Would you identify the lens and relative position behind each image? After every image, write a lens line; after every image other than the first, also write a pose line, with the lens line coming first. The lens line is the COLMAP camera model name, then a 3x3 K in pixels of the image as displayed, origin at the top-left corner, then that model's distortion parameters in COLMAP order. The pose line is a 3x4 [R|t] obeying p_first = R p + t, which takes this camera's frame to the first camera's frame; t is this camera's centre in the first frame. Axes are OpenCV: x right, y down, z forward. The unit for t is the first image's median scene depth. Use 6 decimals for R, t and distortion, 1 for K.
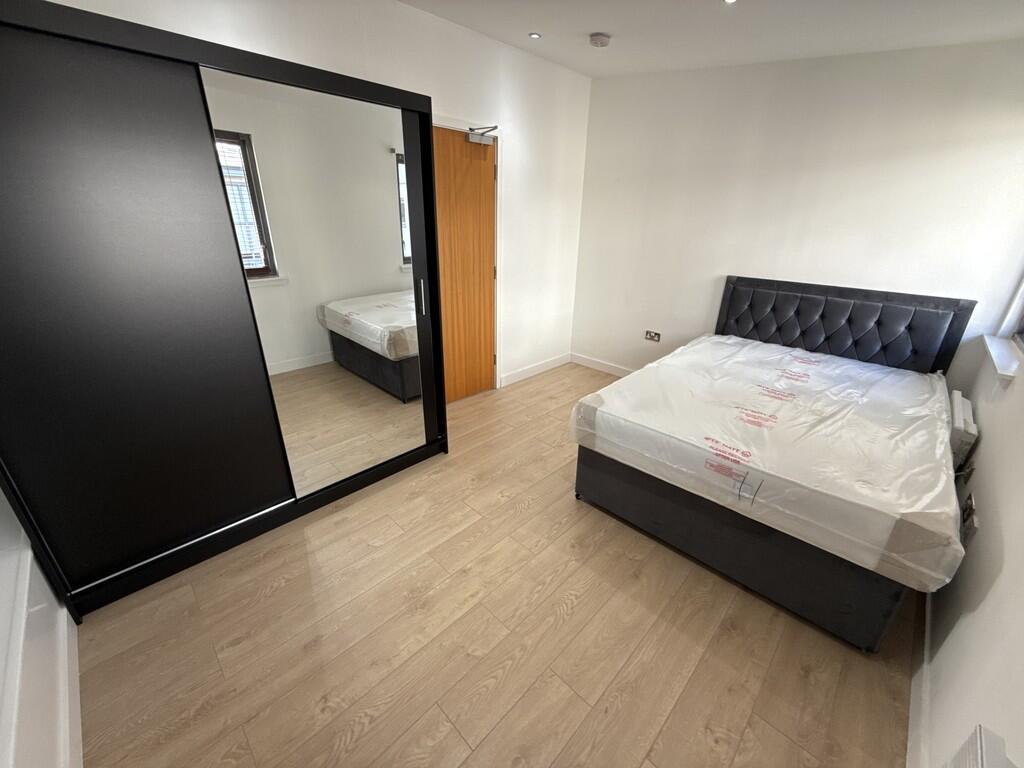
lens RADIAL K [[410.4, 0, 512.4], [0, 410.4, 385.1], [0, 0, 1]] dist [-0.000931, -0.000380]
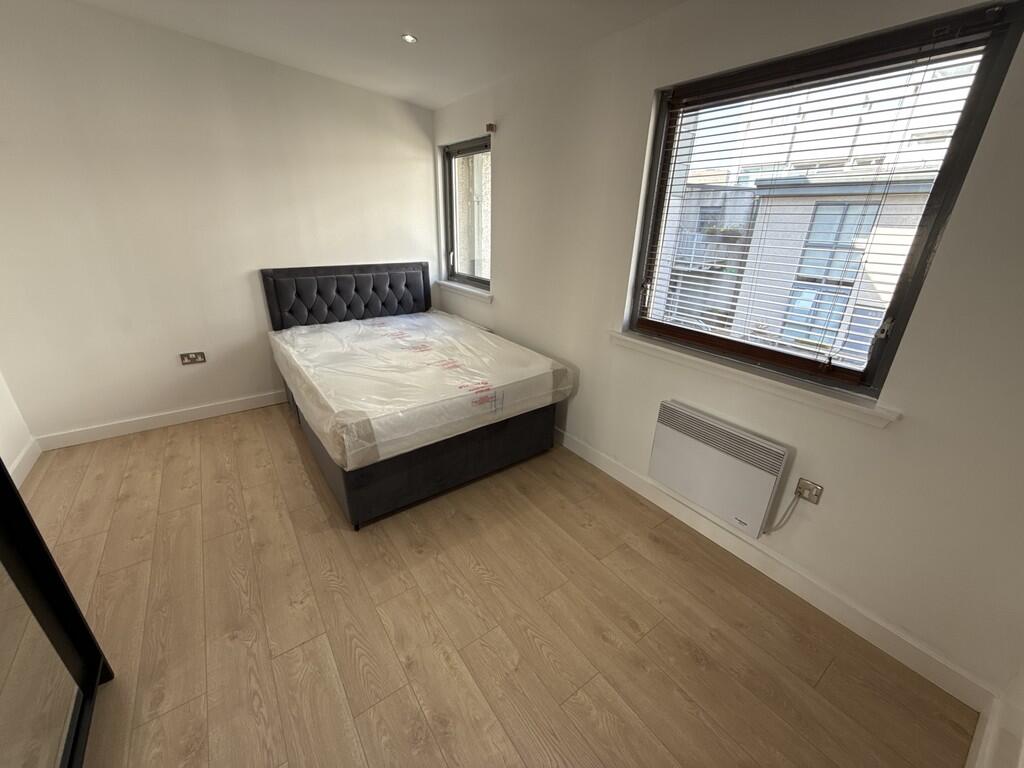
lens RADIAL K [[410.4, 0, 512.4], [0, 410.4, 385.1], [0, 0, 1]] dist [-0.000931, -0.000380]
pose [[0.160383, -0.387371, 0.907866, -0.563765], [0.359751, 0.879447, 0.311692, -0.185955], [-0.919161, 0.276616, 0.280405, 0.423969]]
